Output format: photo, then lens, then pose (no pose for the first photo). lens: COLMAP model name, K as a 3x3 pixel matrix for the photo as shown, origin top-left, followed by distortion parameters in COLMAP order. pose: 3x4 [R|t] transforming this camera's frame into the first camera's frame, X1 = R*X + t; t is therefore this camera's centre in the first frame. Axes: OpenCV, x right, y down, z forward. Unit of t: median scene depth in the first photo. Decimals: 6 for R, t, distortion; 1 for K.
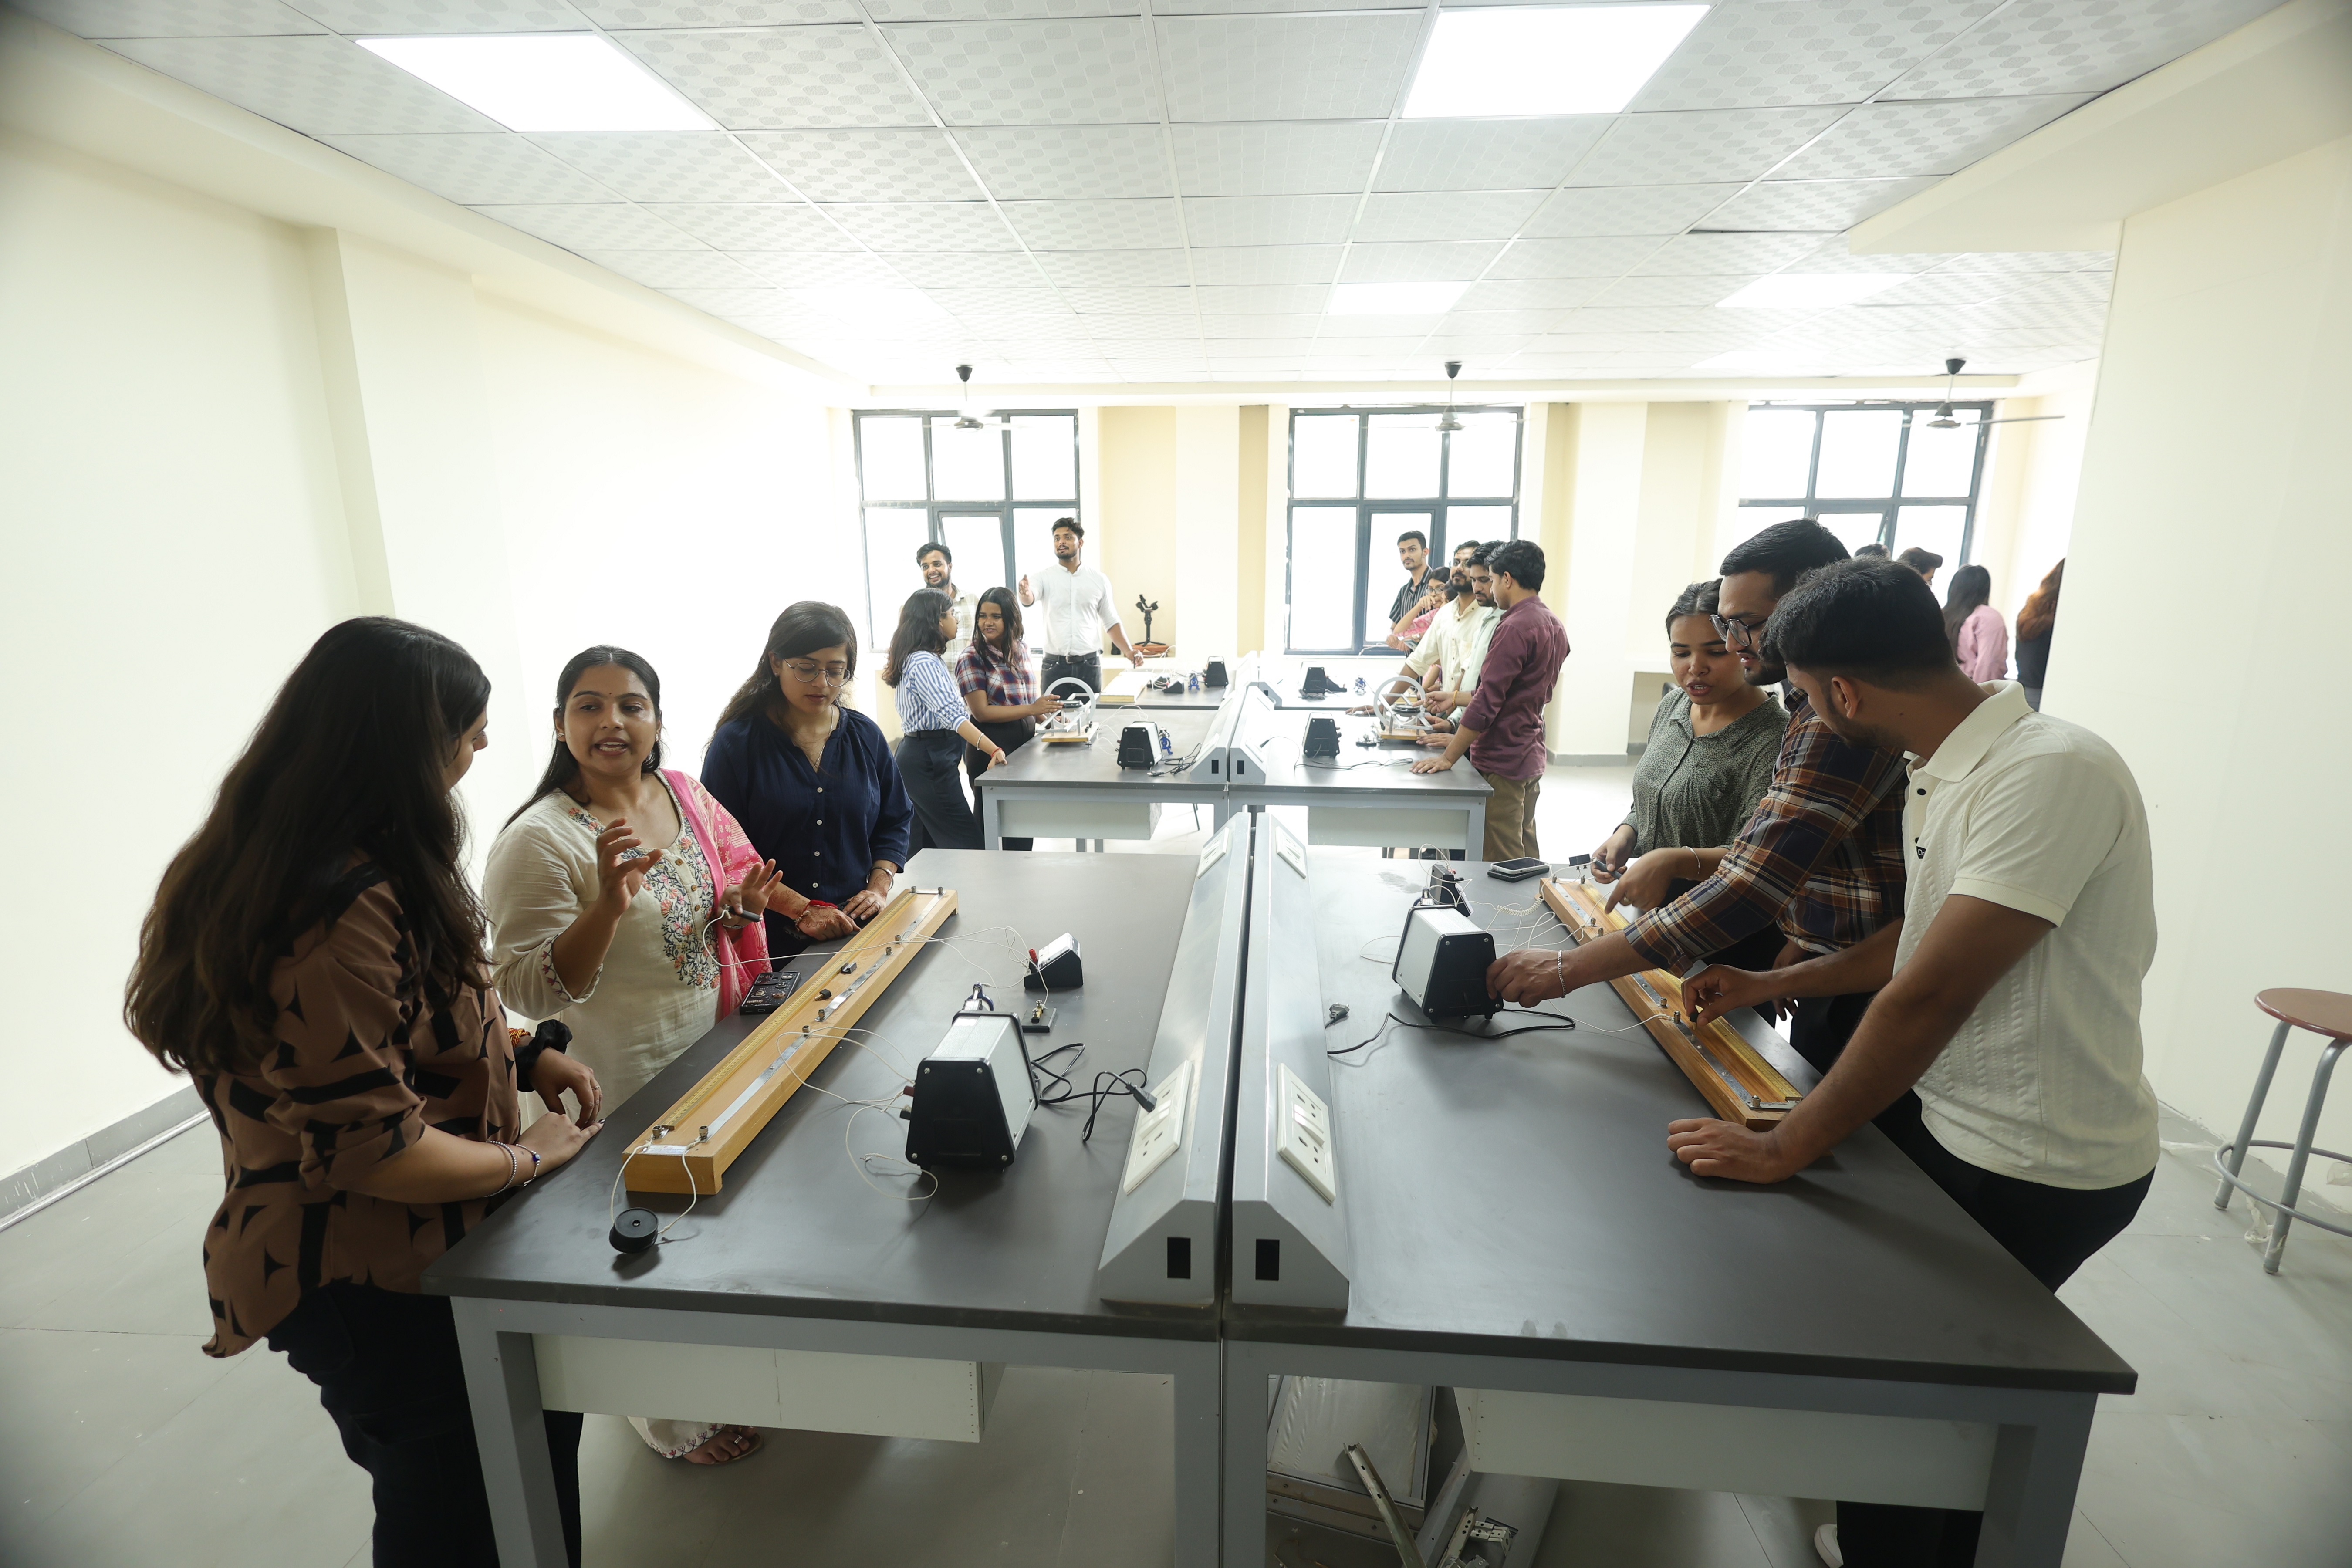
lens RADIAL K [[1090.4, 0, 1176.0], [0, 1090.4, 784.0], [0, 0, 1]] dist [-0.003128, -0.000957]
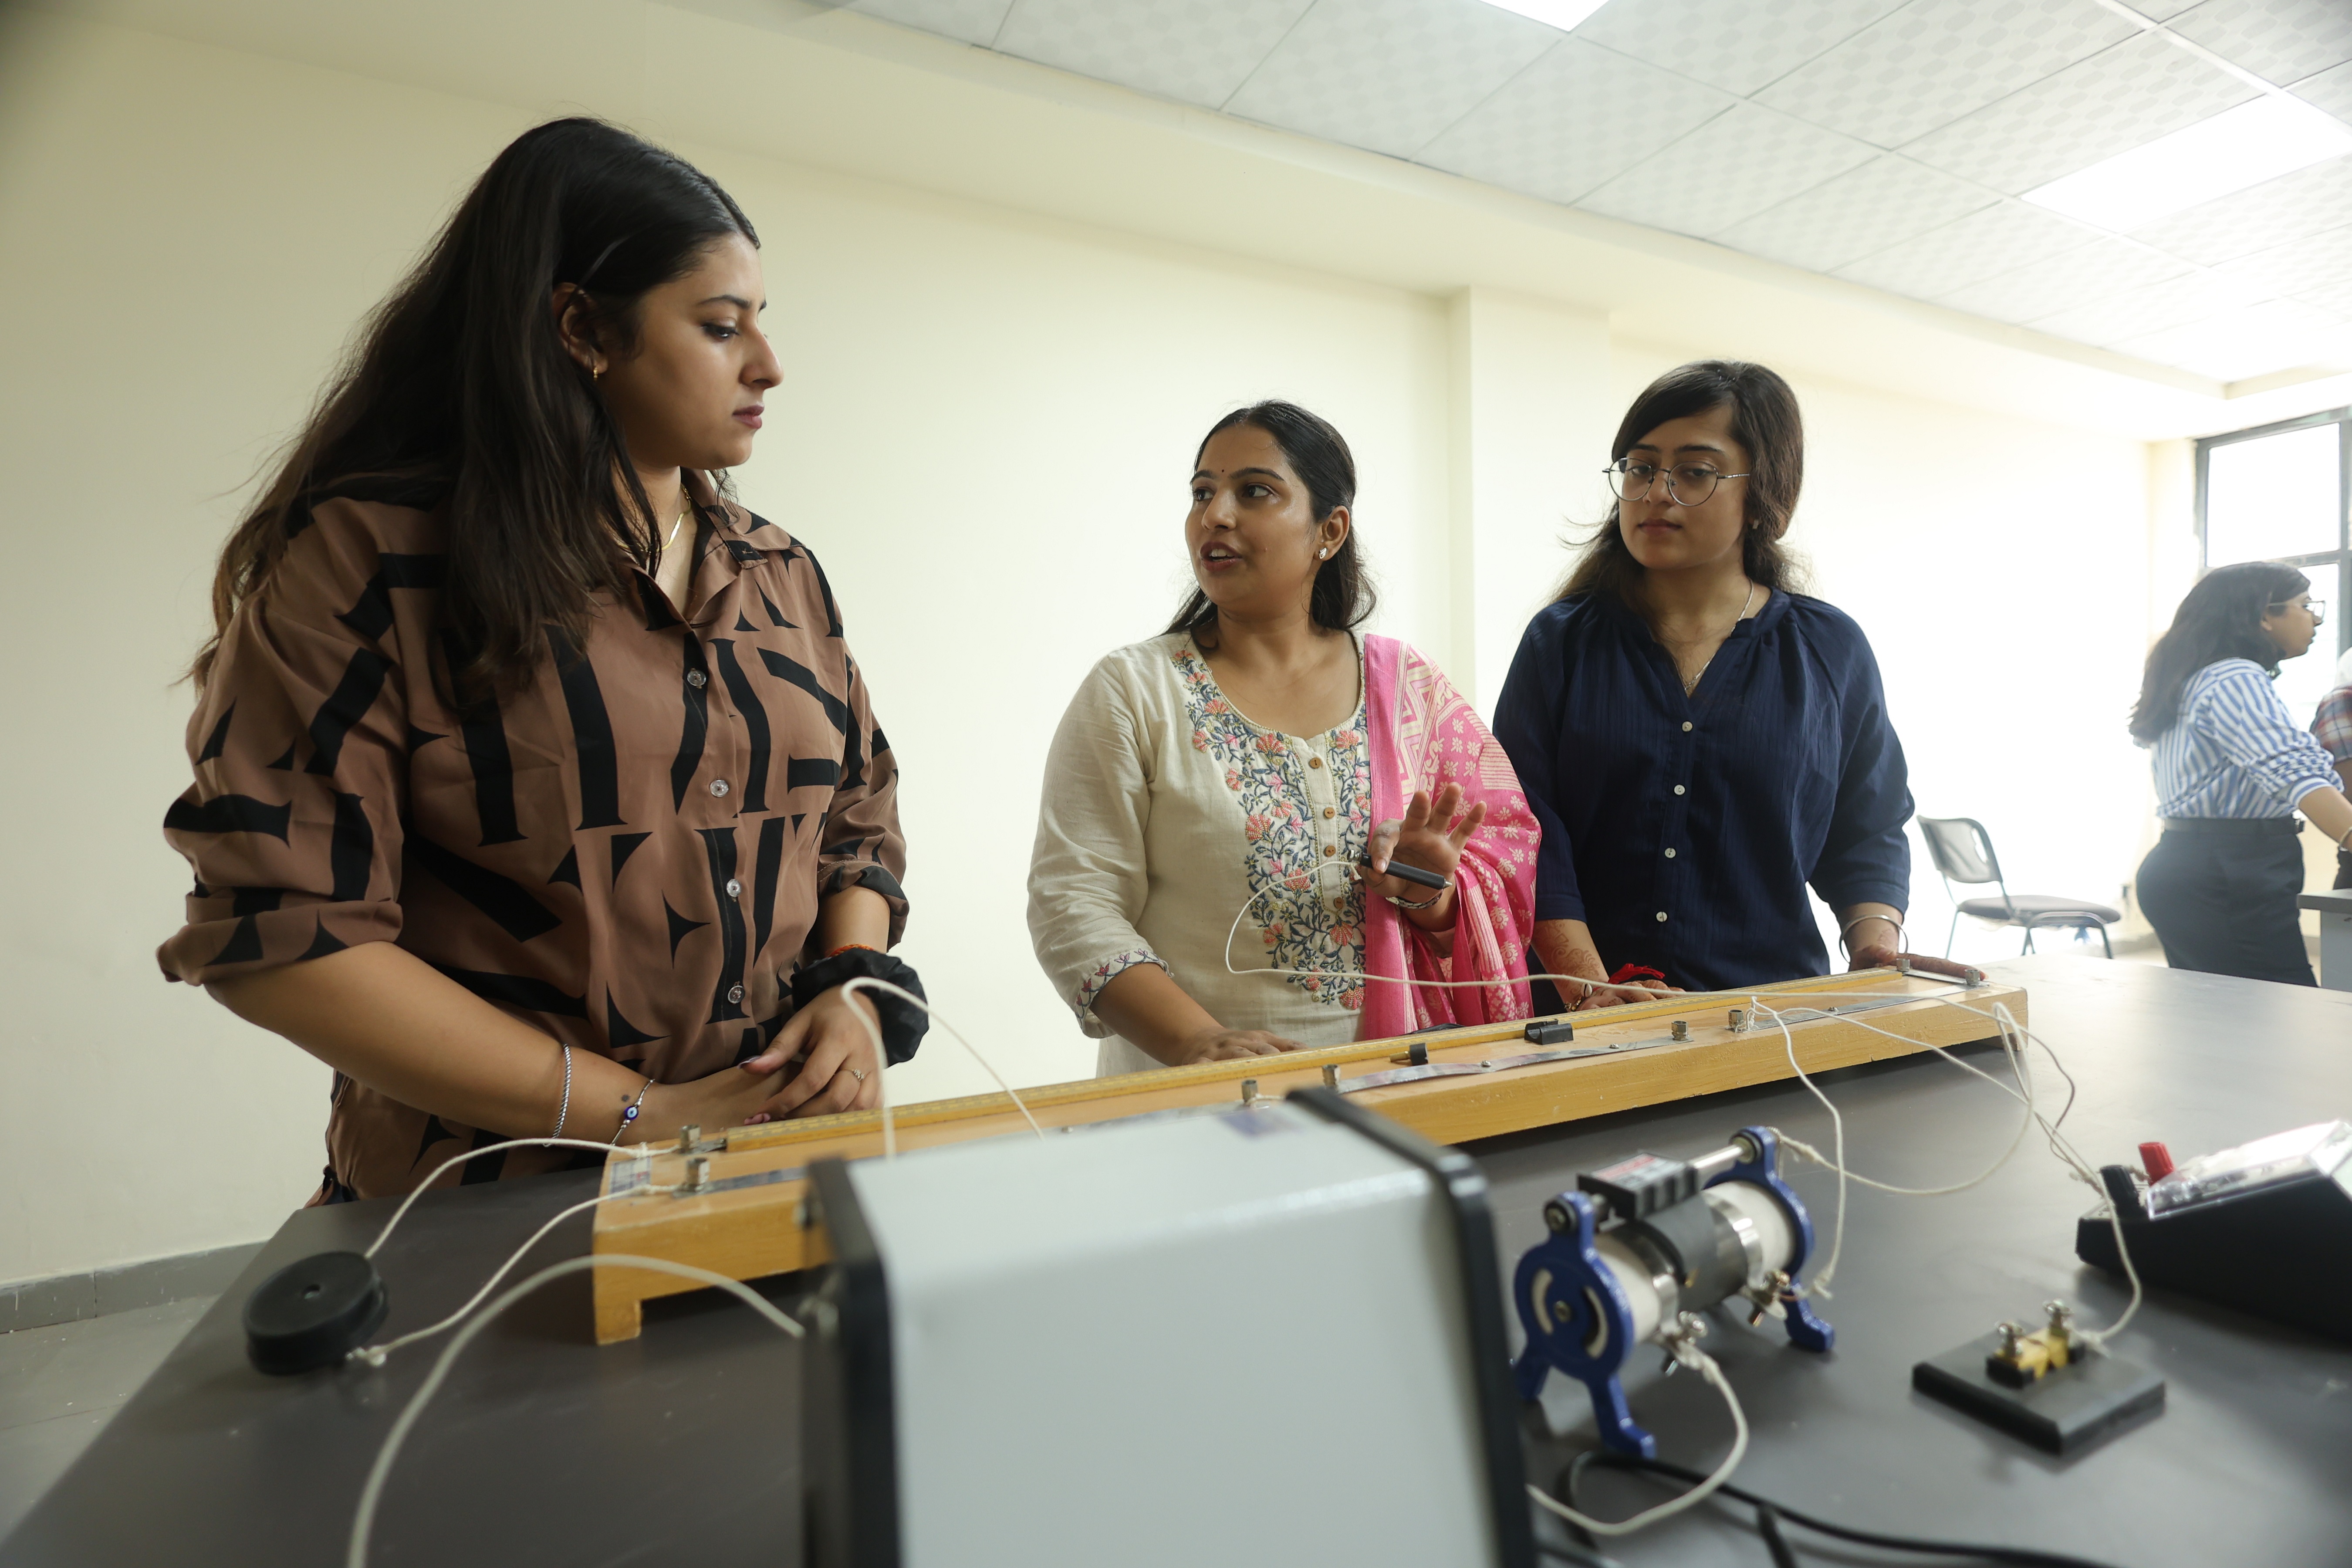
lens RADIAL K [[1056.8, 0, 1176.0], [0, 1056.8, 784.0], [0, 0, 1]] dist [-0.045119, -0.000104]
pose [[0.518723, 0.070703, -0.852014, -0.027087], [-0.174387, 0.984373, -0.024484, 0.109606], [0.836968, 0.161281, 0.522947, 0.663675]]
